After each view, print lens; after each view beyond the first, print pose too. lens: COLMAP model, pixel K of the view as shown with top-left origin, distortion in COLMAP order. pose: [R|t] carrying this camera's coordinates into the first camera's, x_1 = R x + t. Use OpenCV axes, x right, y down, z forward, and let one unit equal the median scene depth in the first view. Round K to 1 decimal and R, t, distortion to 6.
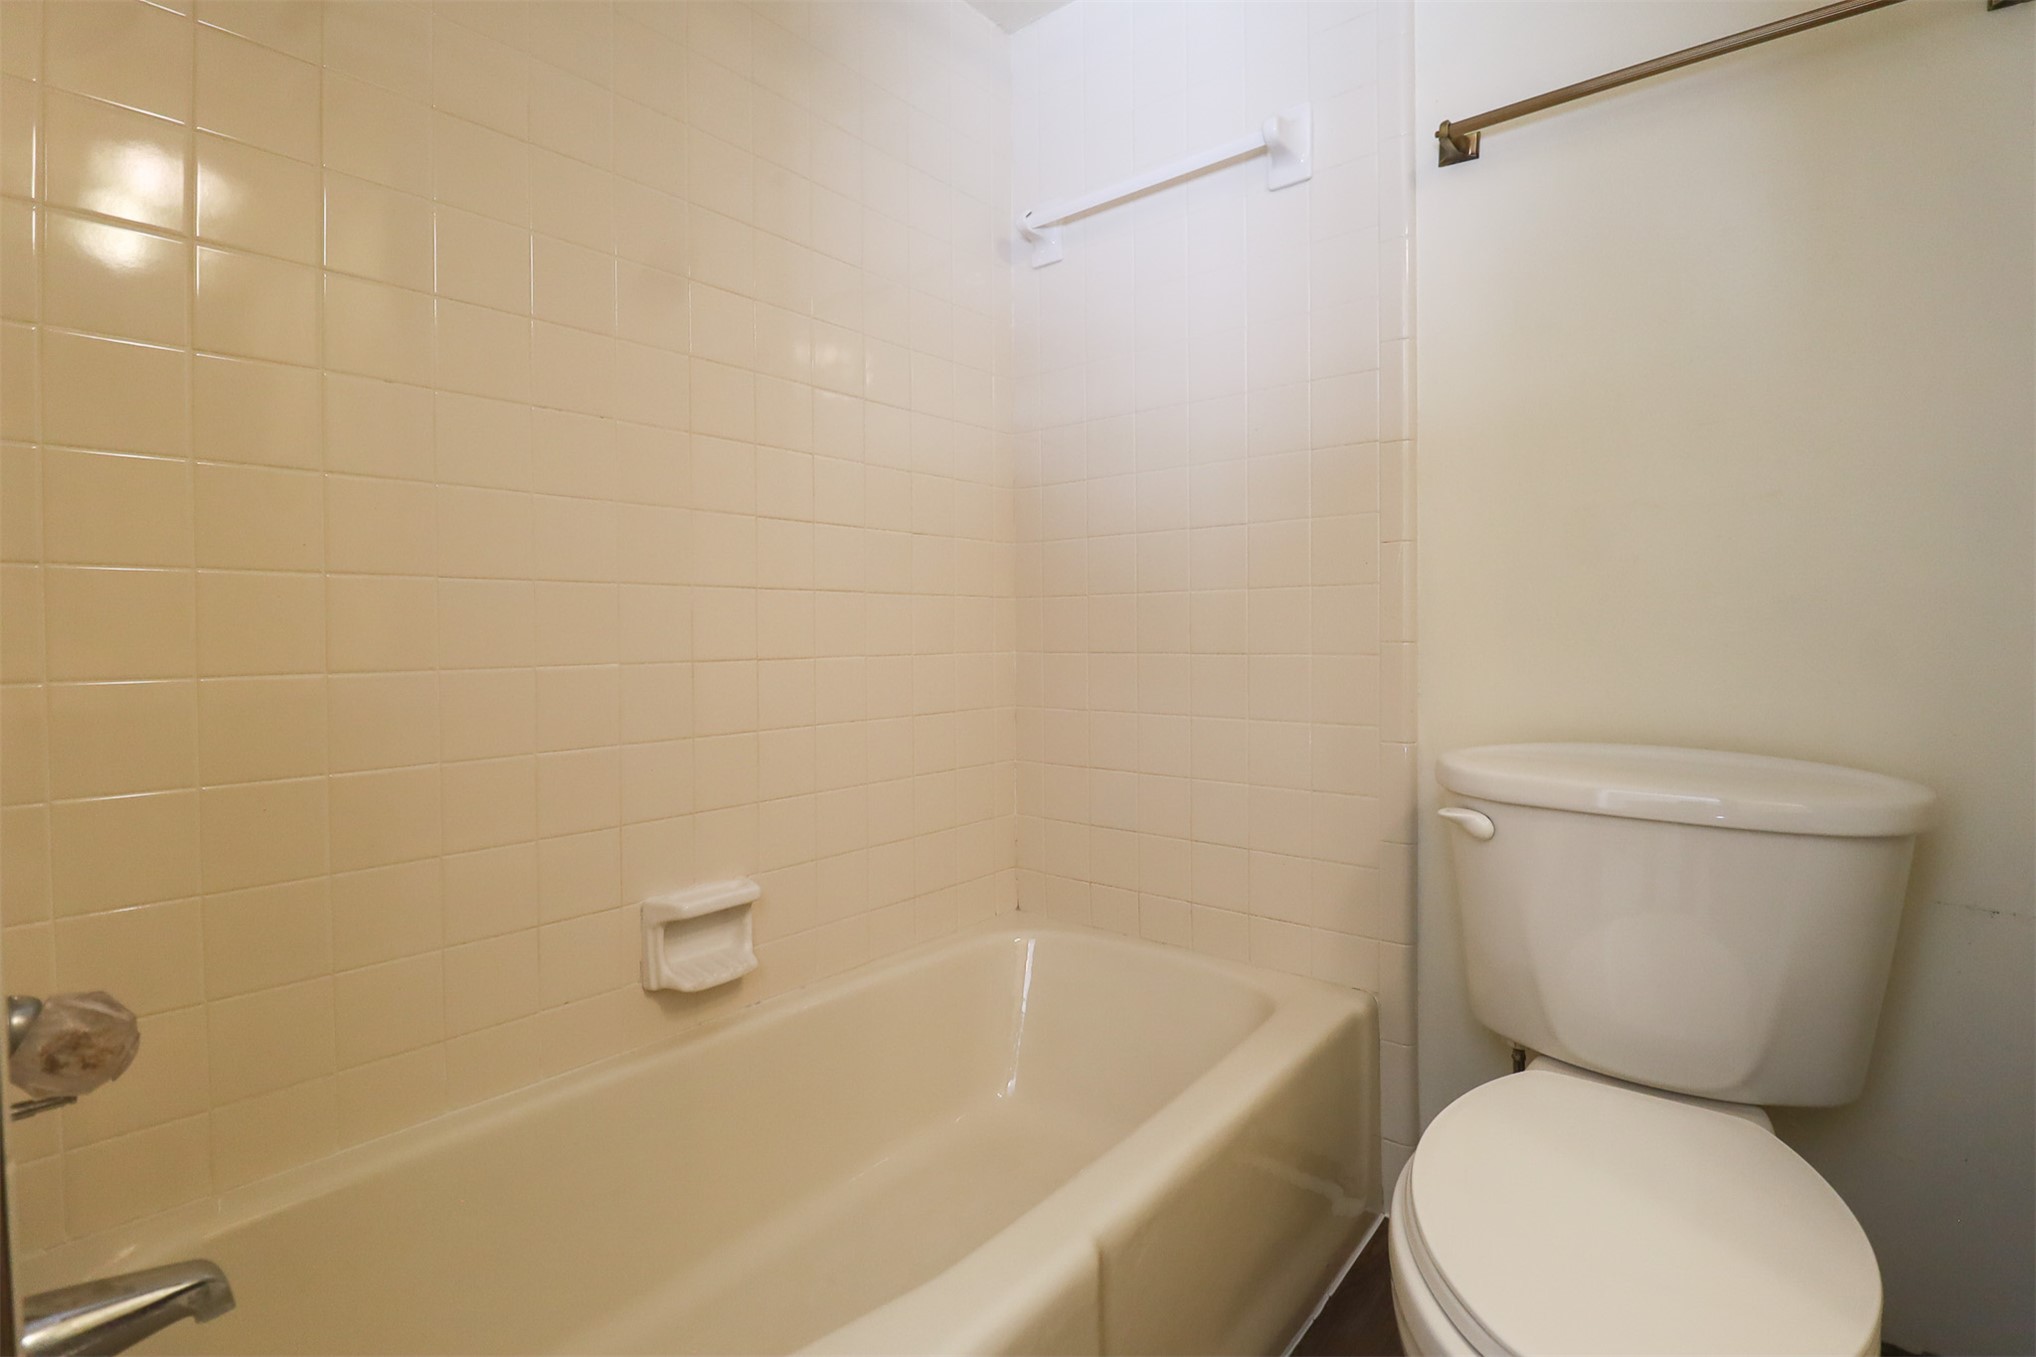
lens RADIAL K [[948.9, 0, 1023.2], [0, 948.9, 651.9], [0, 0, 1]] dist [-0.000616, -0.012298]
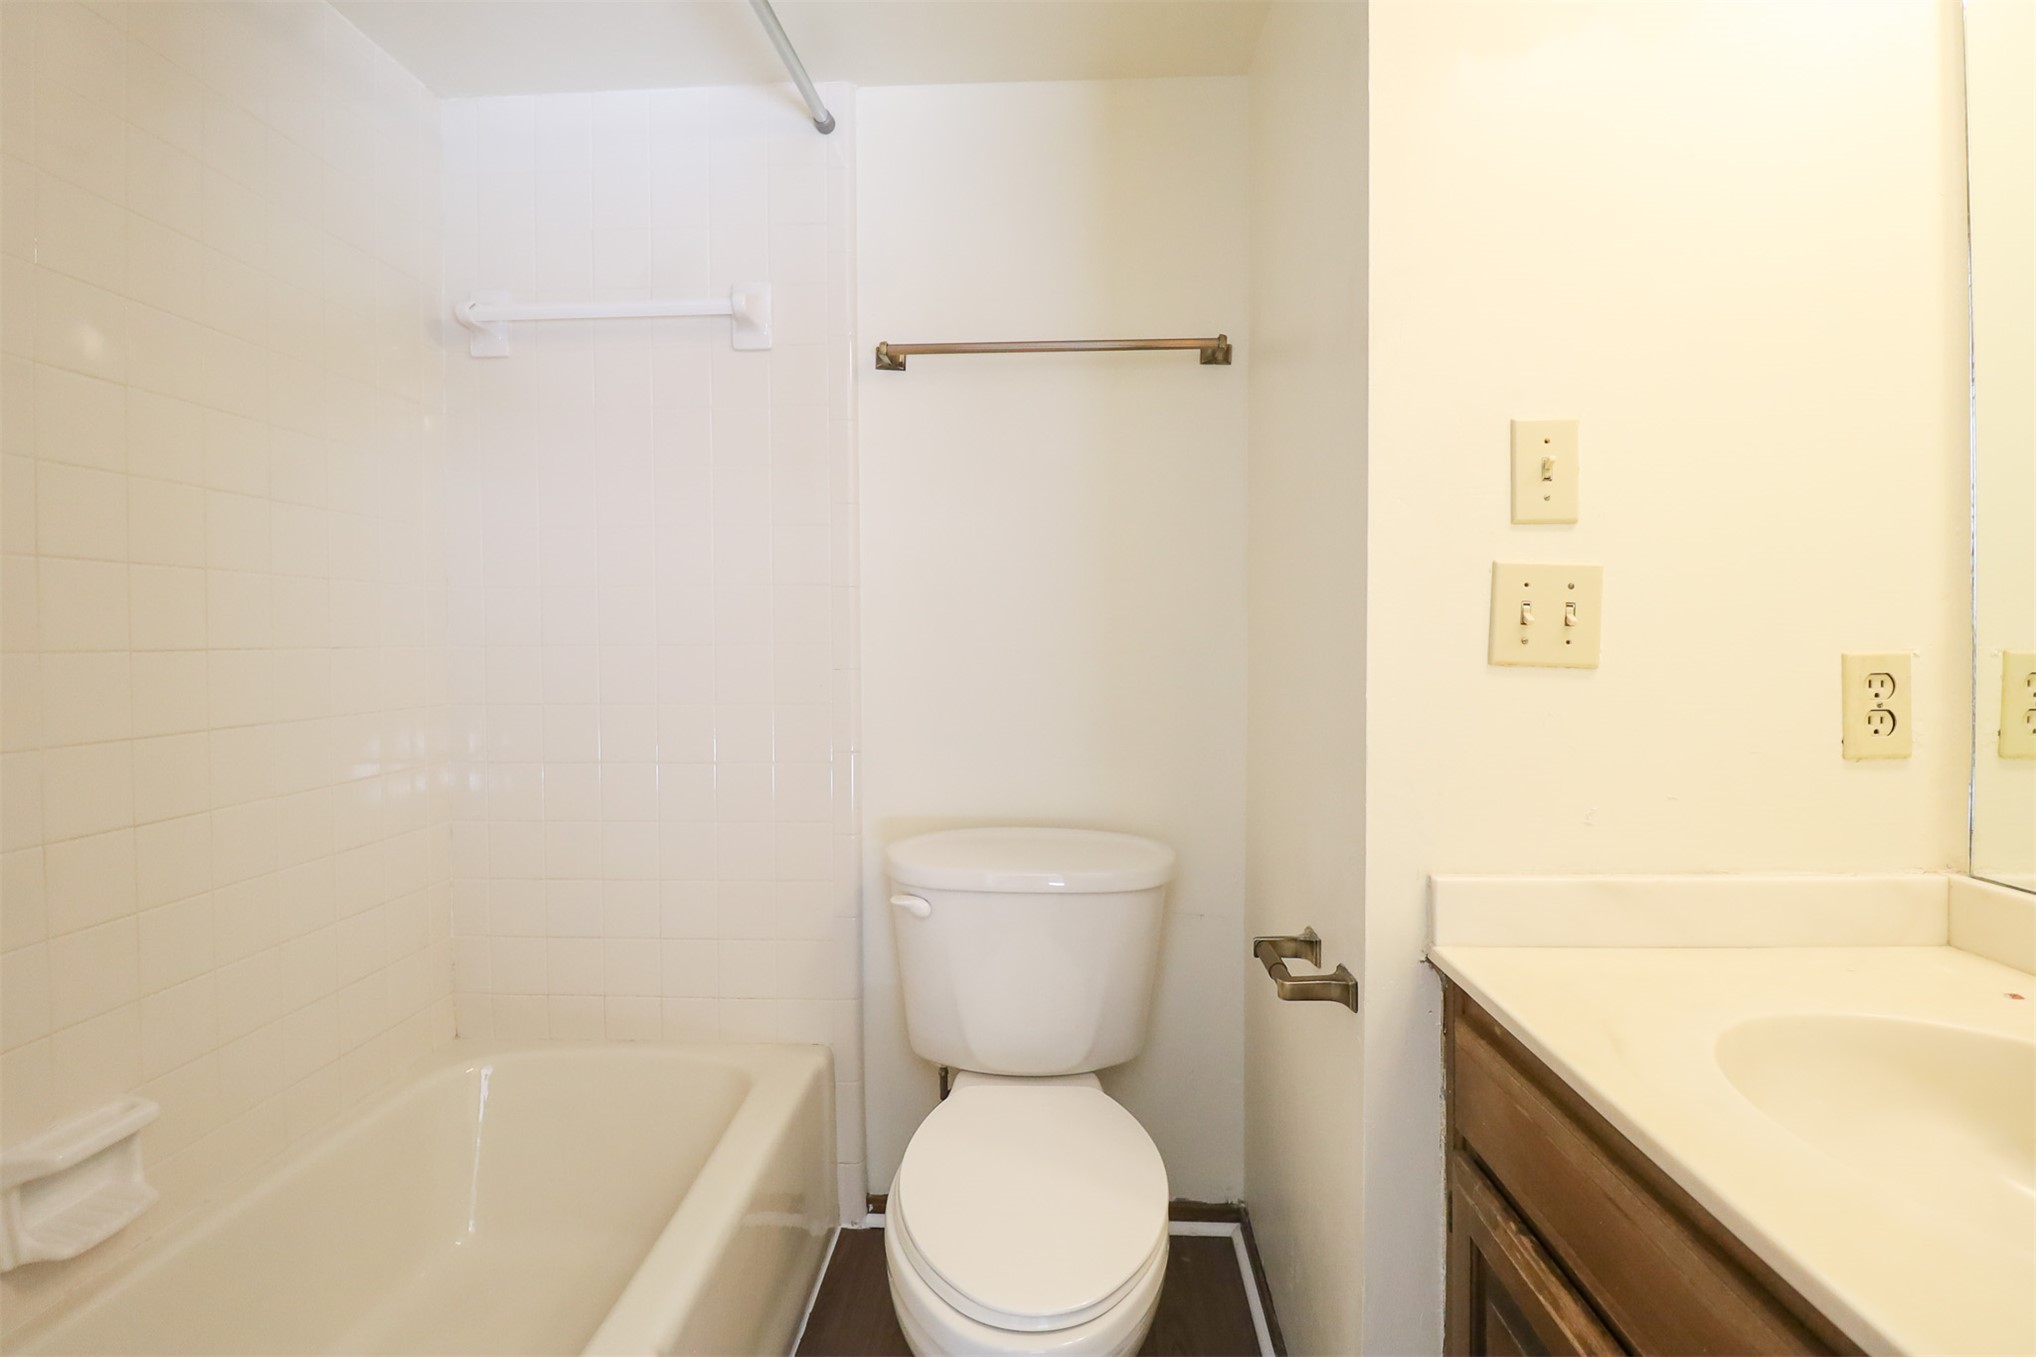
lens RADIAL K [[973.4, 0, 1018.1], [0, 973.4, 651.0], [0, 0, 1]] dist [0.003756, -0.010327]
pose [[0.801153, -0.009992, 0.598376, -0.176493], [0.005563, 0.999942, 0.009250, -0.153295], [-0.598434, -0.004082, 0.801162, -0.131164]]
